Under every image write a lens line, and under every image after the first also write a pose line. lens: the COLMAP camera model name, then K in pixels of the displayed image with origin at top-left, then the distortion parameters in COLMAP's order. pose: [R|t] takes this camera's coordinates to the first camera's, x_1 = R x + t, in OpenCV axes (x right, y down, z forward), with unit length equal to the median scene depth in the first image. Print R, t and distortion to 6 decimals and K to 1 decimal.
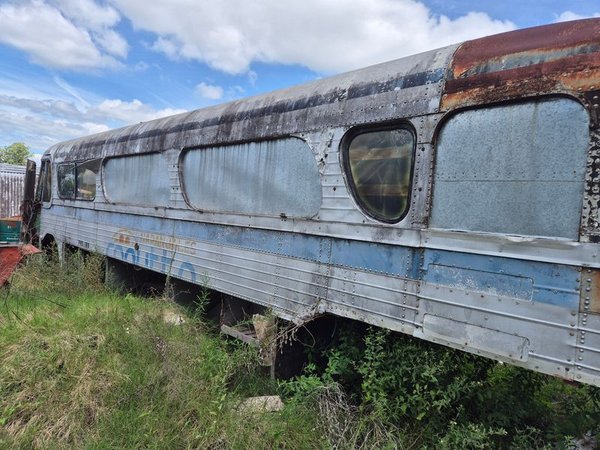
lens RADIAL K [[387.2, 0, 300.0], [0, 387.2, 225.0], [0, 0, 1]] dist [0.072367, -0.062226]
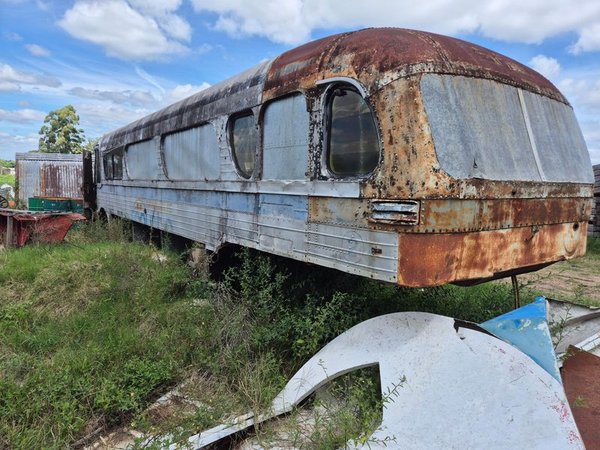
lens RADIAL K [[387.2, 0, 300.0], [0, 387.2, 225.0], [0, 0, 1]] dist [0.072367, -0.062226]
pose [[0.984352, -0.041030, -0.171372, 0.570575], [0.053397, 0.996242, 0.068189, 0.068766], [0.167930, -0.076273, 0.982844, -0.392236]]
